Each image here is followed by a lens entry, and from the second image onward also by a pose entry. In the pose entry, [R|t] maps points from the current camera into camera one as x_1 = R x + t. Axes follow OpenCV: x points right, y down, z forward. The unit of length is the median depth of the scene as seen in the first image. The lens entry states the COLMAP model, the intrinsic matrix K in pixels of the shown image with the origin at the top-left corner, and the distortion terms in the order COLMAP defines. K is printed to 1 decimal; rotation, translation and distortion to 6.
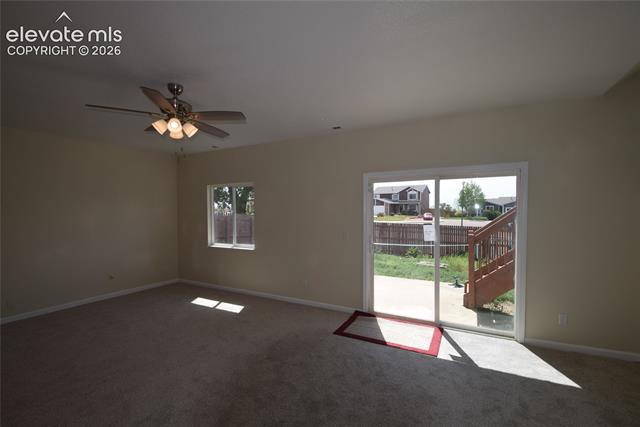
lens RADIAL K [[276.3, 0, 319.8], [0, 276.3, 216.5], [0, 0, 1]] dist [0.000702, -0.014239]
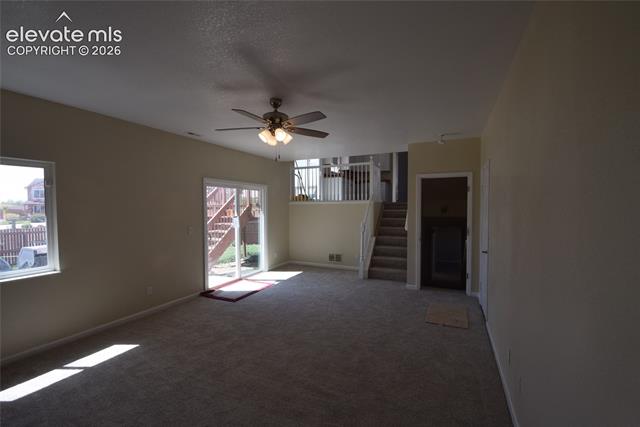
lens RADIAL K [[276.3, 0, 319.8], [0, 276.3, 216.5], [0, 0, 1]] dist [0.000702, -0.014239]
pose [[-0.017626, -0.043707, 0.998889, -1.170128], [0.025888, 0.998689, 0.044155, -0.022454], [-0.999509, 0.026637, -0.016471, 0.580127]]
